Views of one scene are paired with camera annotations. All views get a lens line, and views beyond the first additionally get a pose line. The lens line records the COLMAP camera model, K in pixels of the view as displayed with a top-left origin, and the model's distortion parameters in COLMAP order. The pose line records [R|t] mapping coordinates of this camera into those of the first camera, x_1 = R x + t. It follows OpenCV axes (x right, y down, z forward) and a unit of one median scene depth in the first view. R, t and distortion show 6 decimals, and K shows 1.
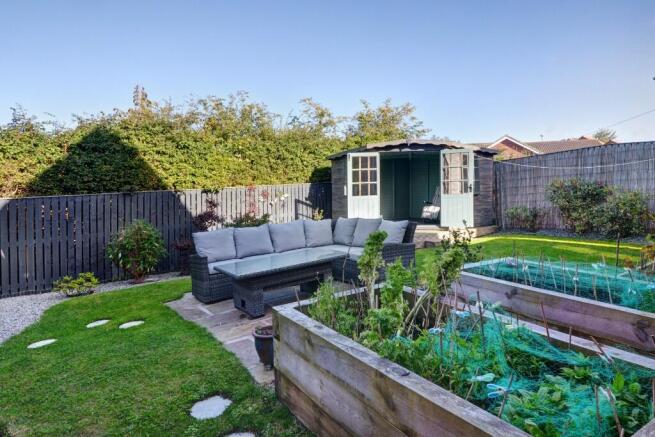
lens RADIAL K [[415.6, 0, 328.4], [0, 415.6, 174.5], [0, 0, 1]] dist [-0.003053, -0.001057]
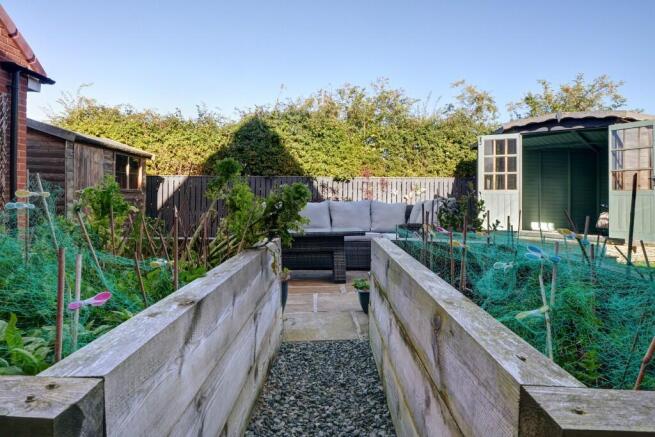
lens RADIAL K [[415.6, 0, 328.4], [0, 415.6, 174.5], [0, 0, 1]] dist [-0.003053, -0.001057]
pose [[0.833501, 0.024527, -0.551973, 0.247016], [-0.050011, 0.998262, -0.031161, 0.062840], [0.550249, 0.053578, 0.833280, 0.166188]]
